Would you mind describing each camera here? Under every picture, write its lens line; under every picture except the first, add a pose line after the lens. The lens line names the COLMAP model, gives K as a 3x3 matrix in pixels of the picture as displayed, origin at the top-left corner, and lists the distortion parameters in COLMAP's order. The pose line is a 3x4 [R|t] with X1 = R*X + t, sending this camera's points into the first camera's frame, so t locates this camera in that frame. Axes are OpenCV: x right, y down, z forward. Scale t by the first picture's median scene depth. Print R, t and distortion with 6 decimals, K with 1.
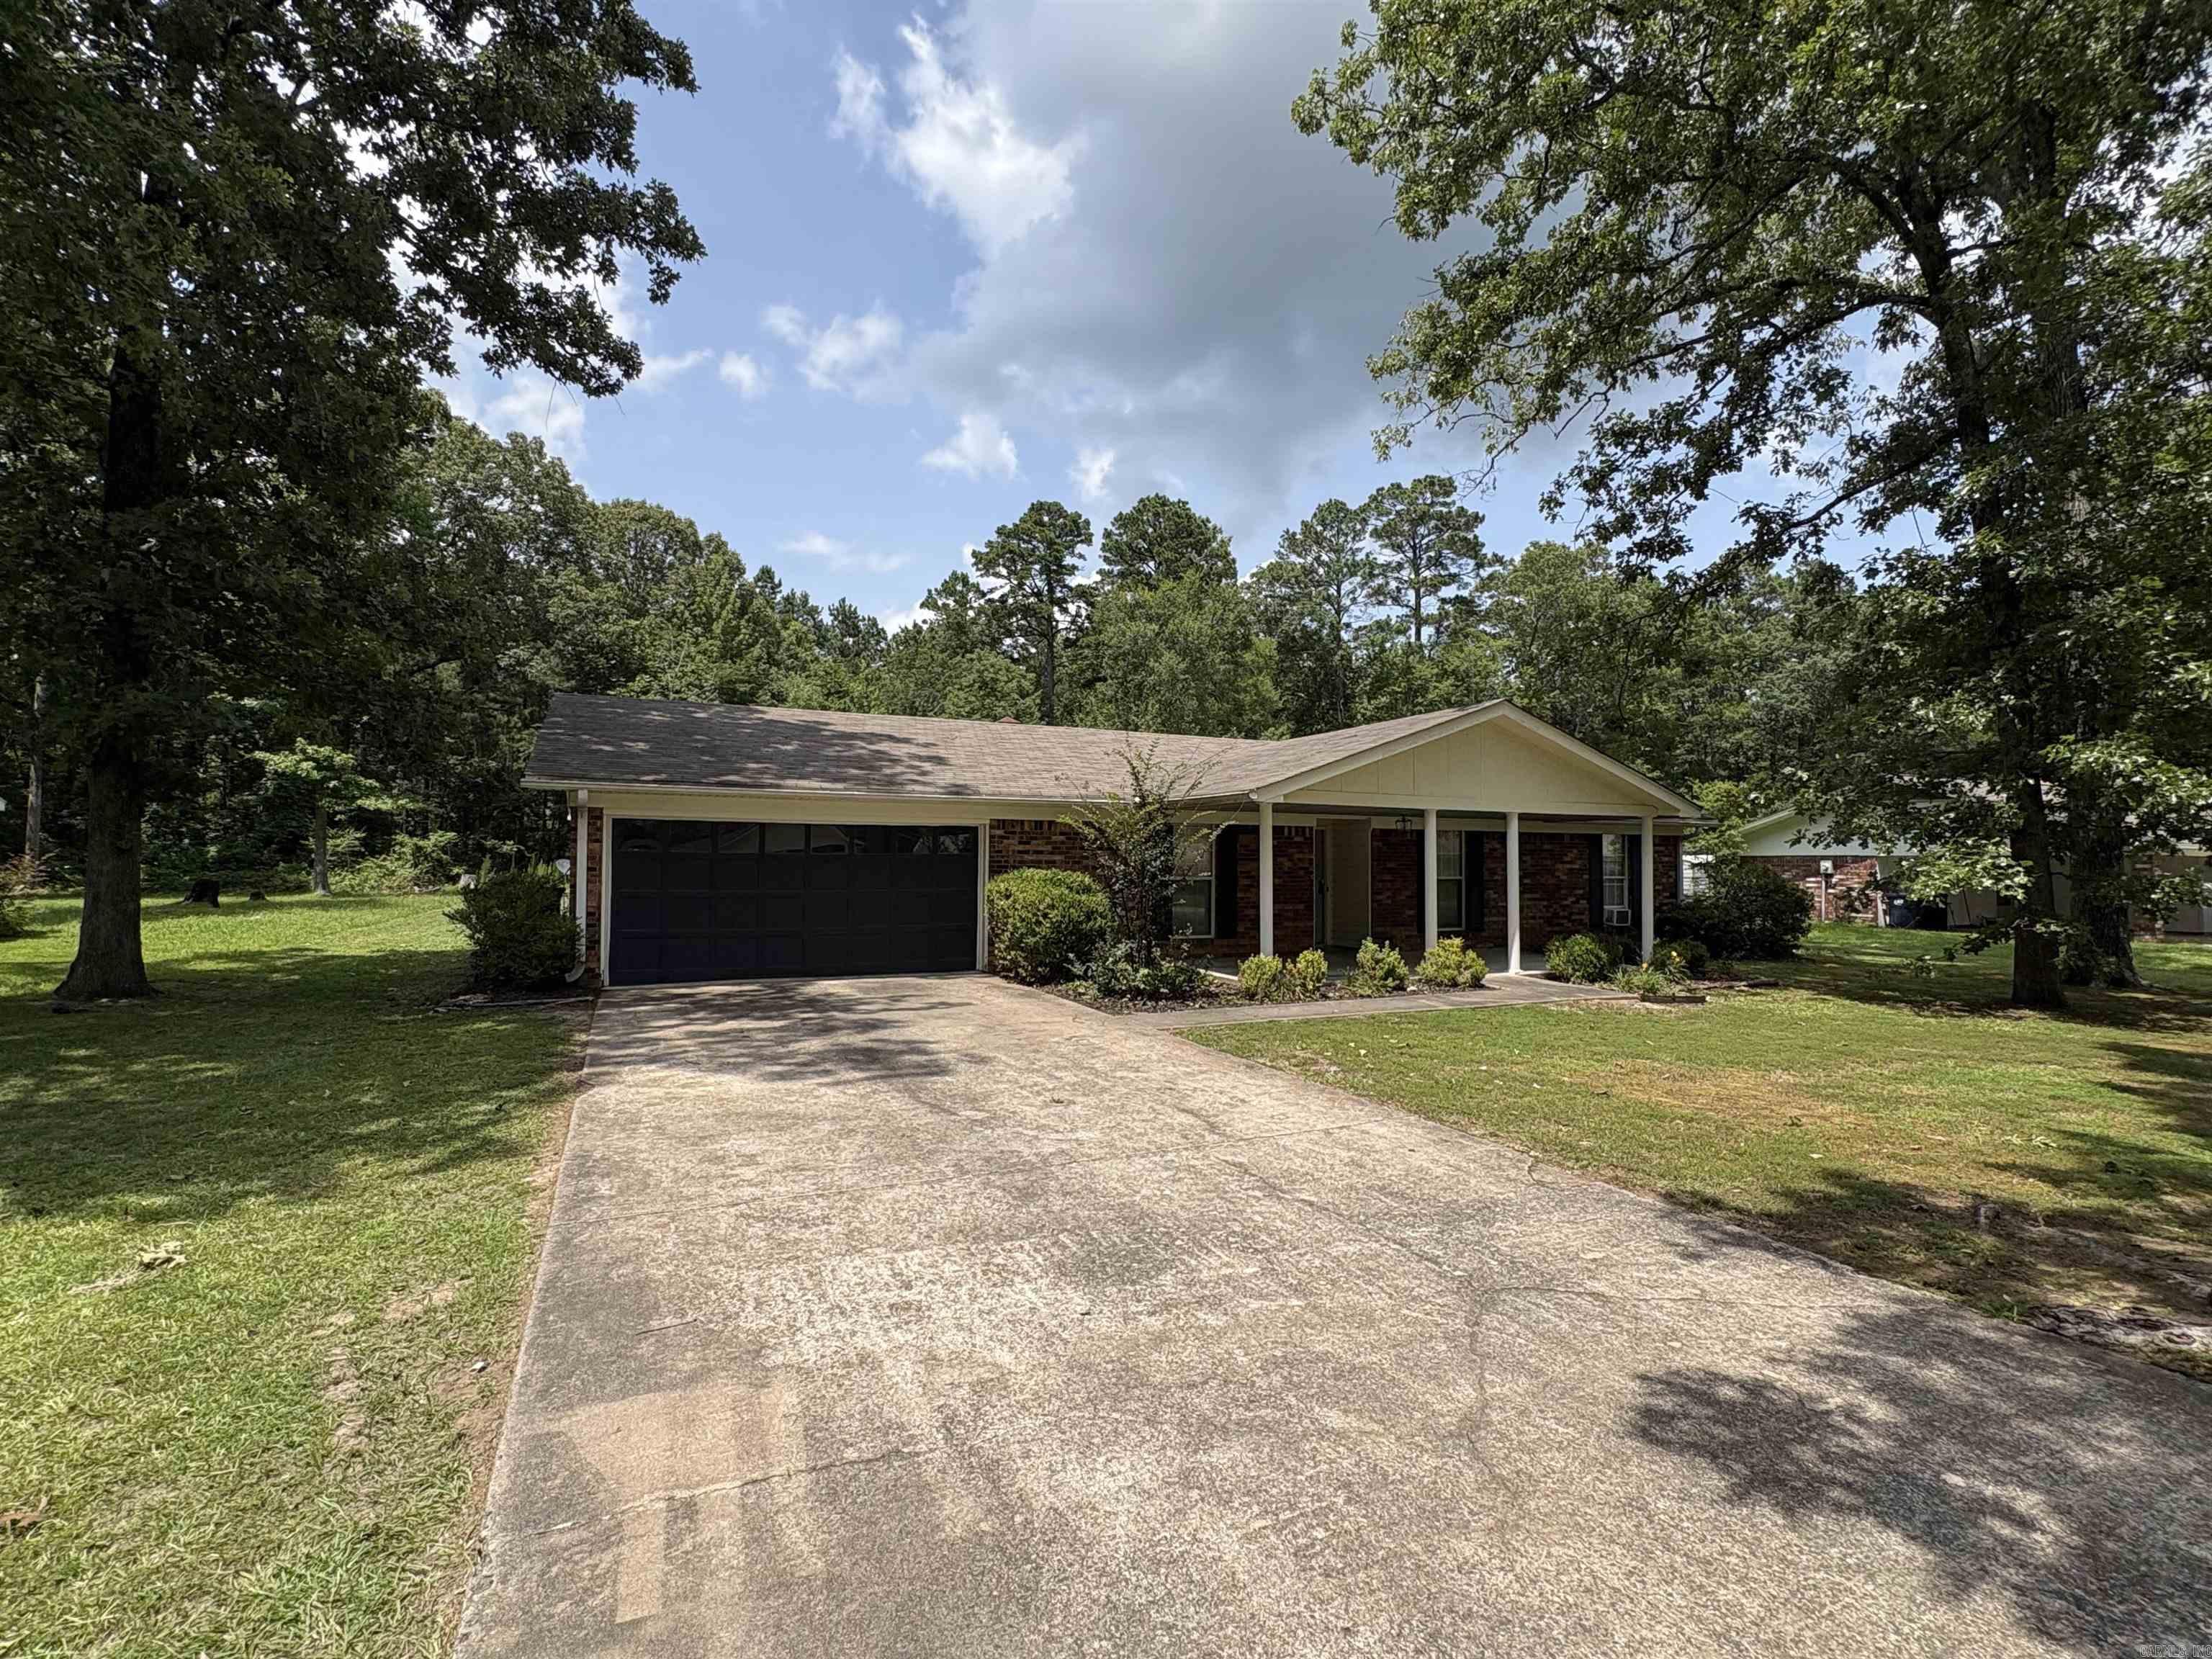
lens RADIAL K [[1017.3, 0, 1095.5], [0, 1017.3, 823.9], [0, 0, 1]] dist [0.001037, -0.001400]
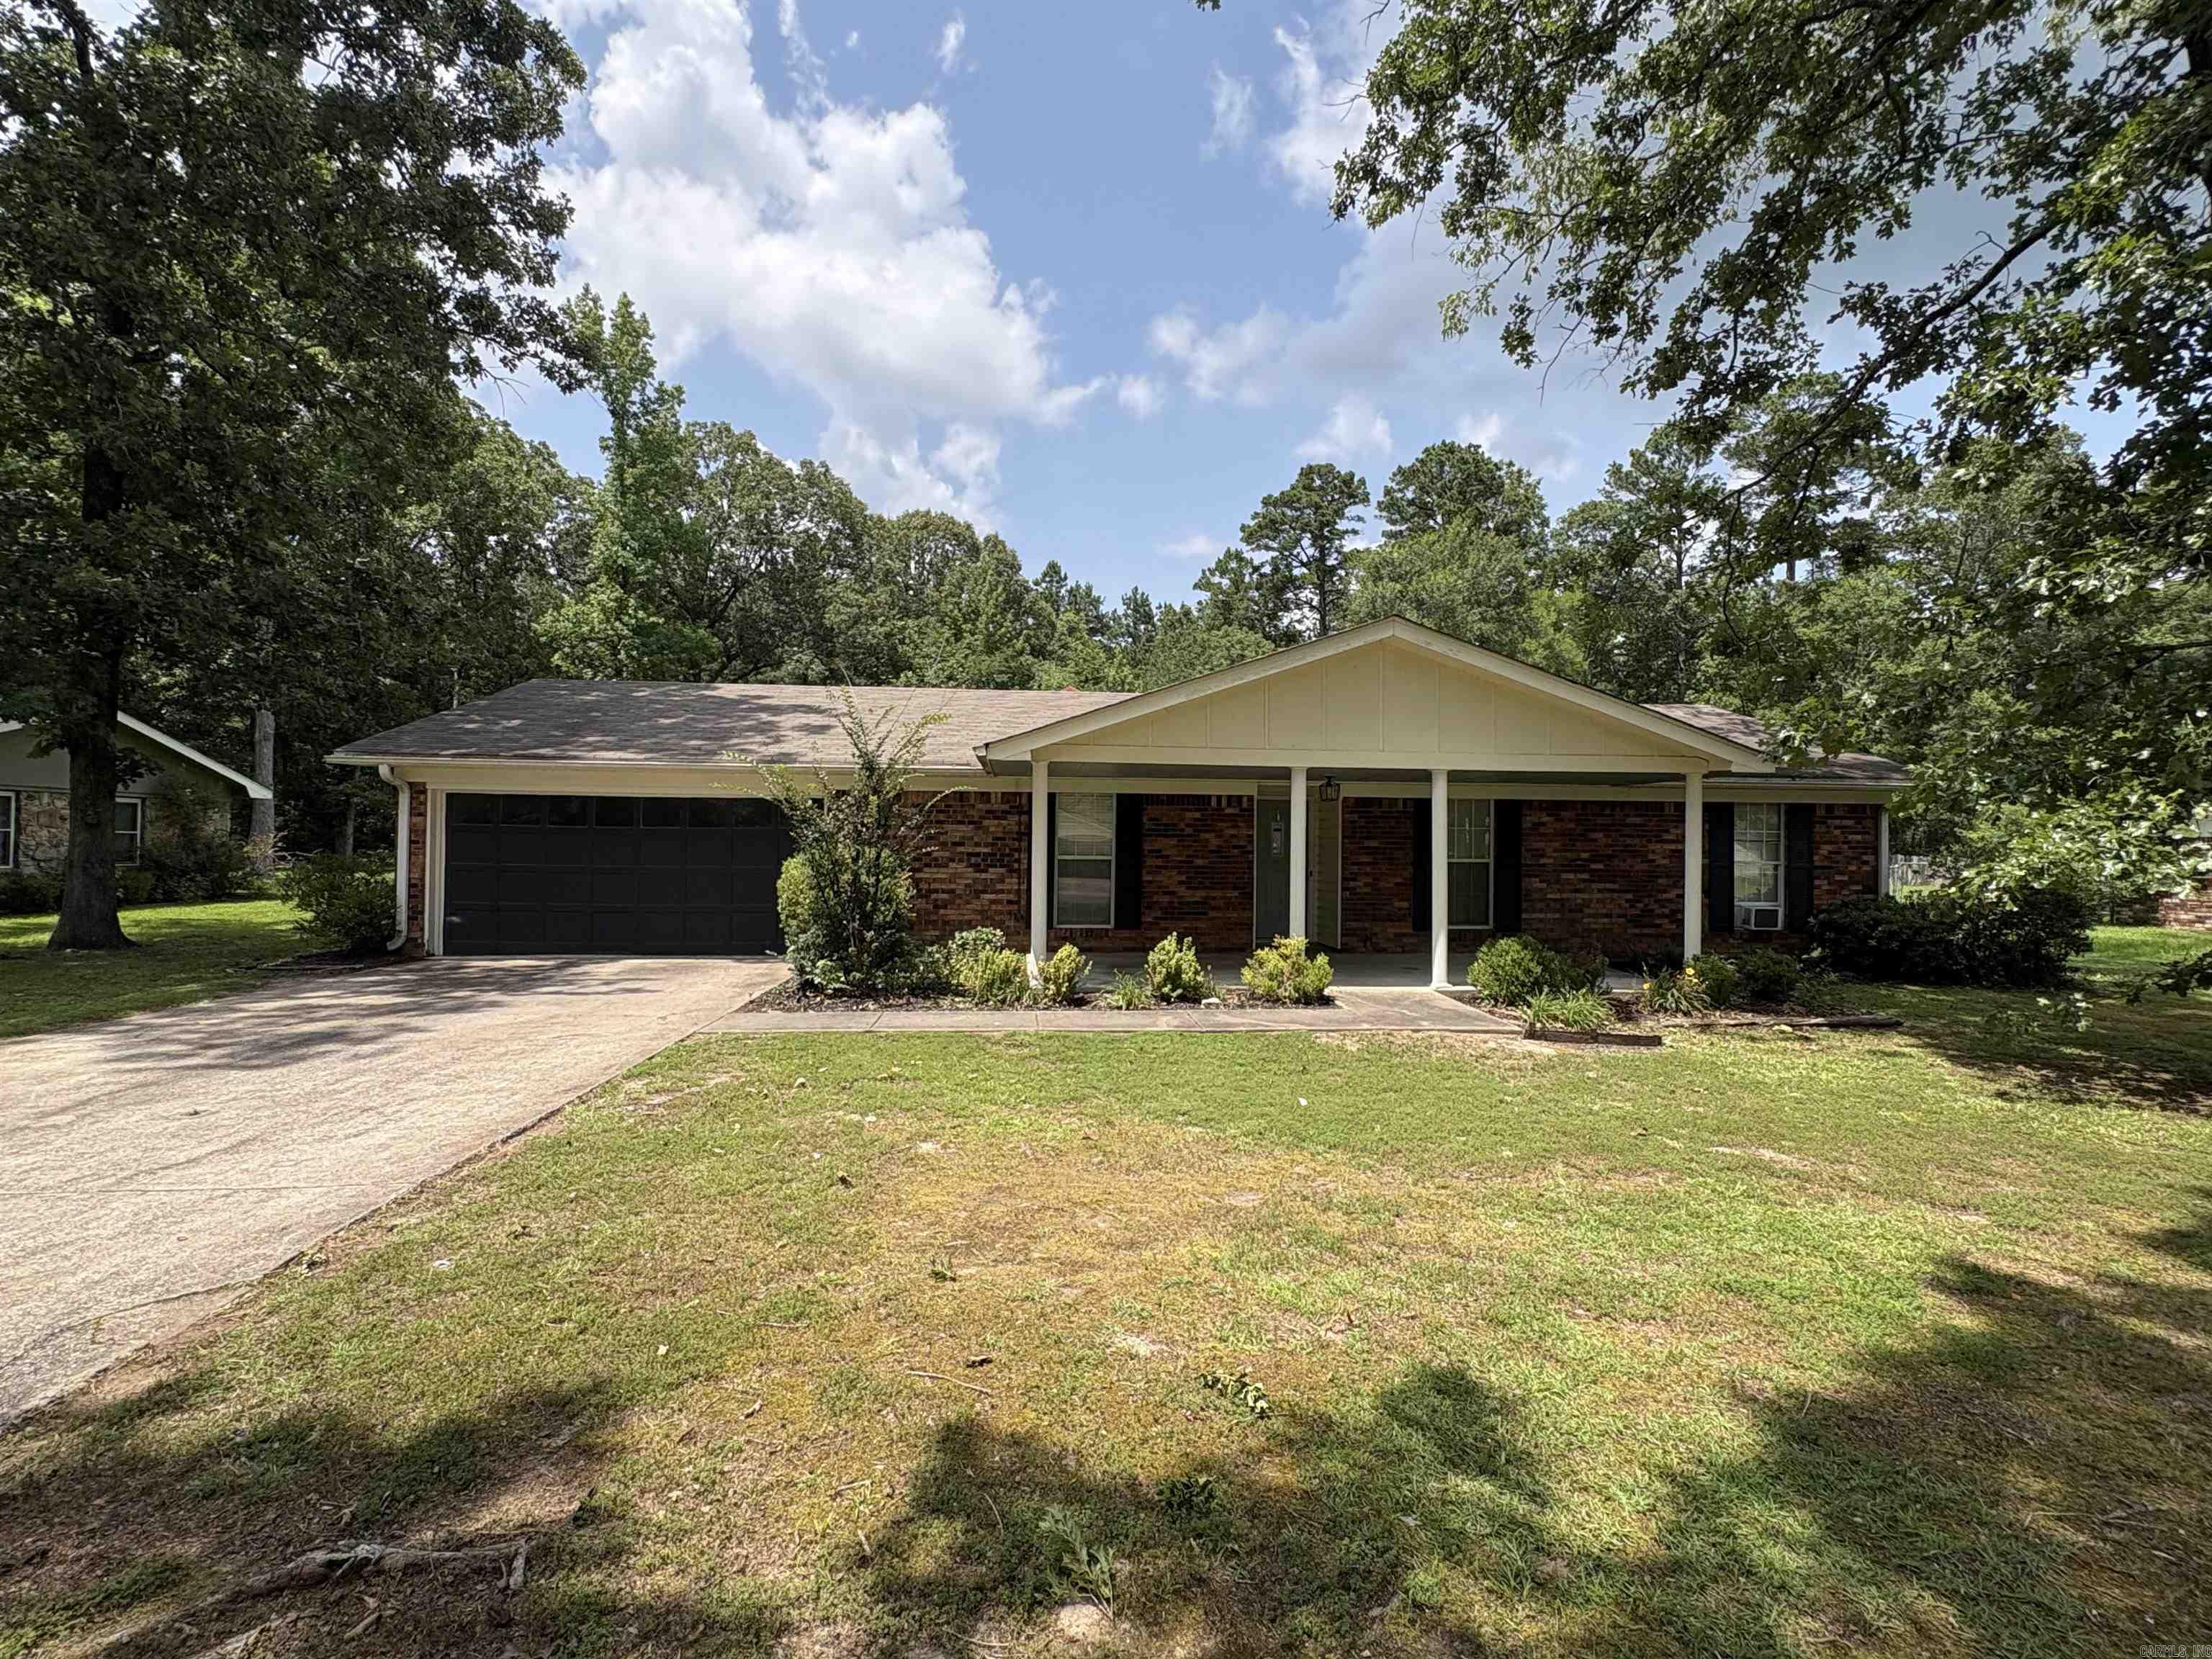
lens RADIAL K [[1017.3, 0, 1110.3], [0, 1017.3, 822.6], [0, 0, 1]] dist [0.001037, -0.001400]
pose [[0.939631, -0.004732, -0.342156, 0.425663], [0.008421, 0.999921, 0.009296, 0.016999], [0.342085, -0.011616, 0.939597, 0.221123]]
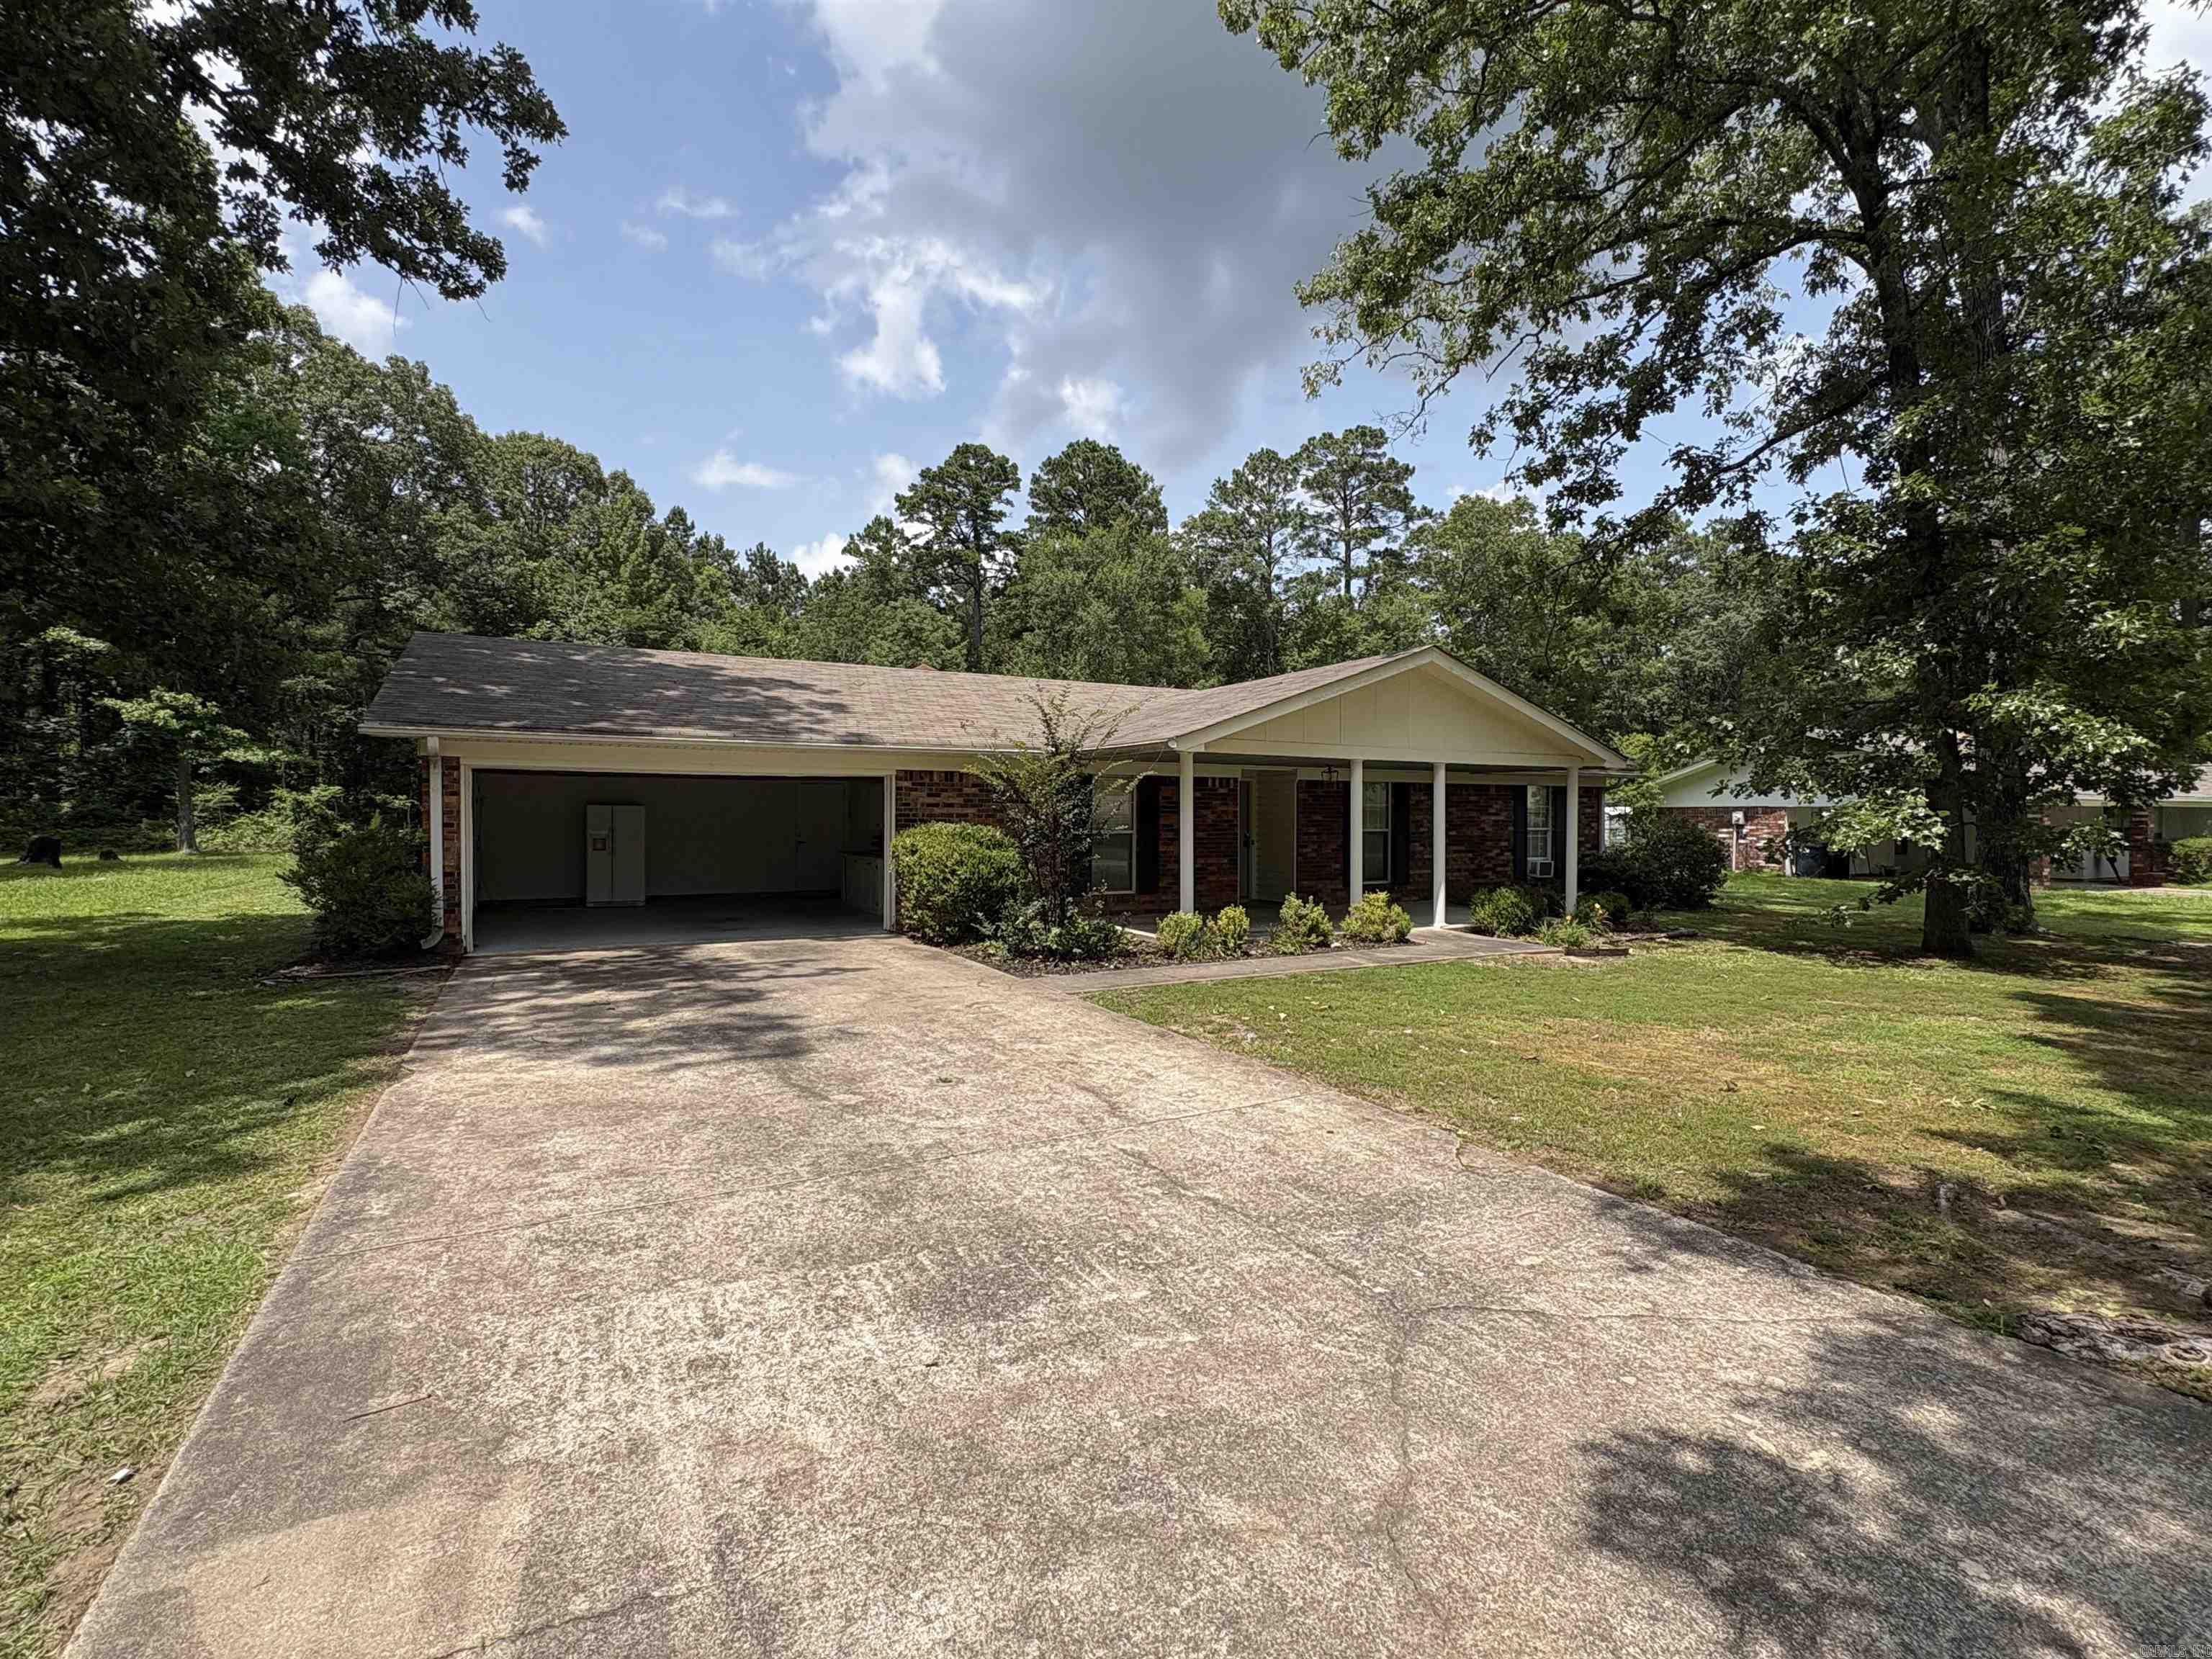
lens RADIAL K [[1017.3, 0, 1094.6], [0, 1017.3, 824.0], [0, 0, 1]] dist [0.001037, -0.001400]
pose [[0.997889, -0.003770, 0.064839, 0.016887], [0.000818, 0.998965, 0.045486, 0.002373], [-0.064944, -0.045337, 0.996859, 0.047660]]
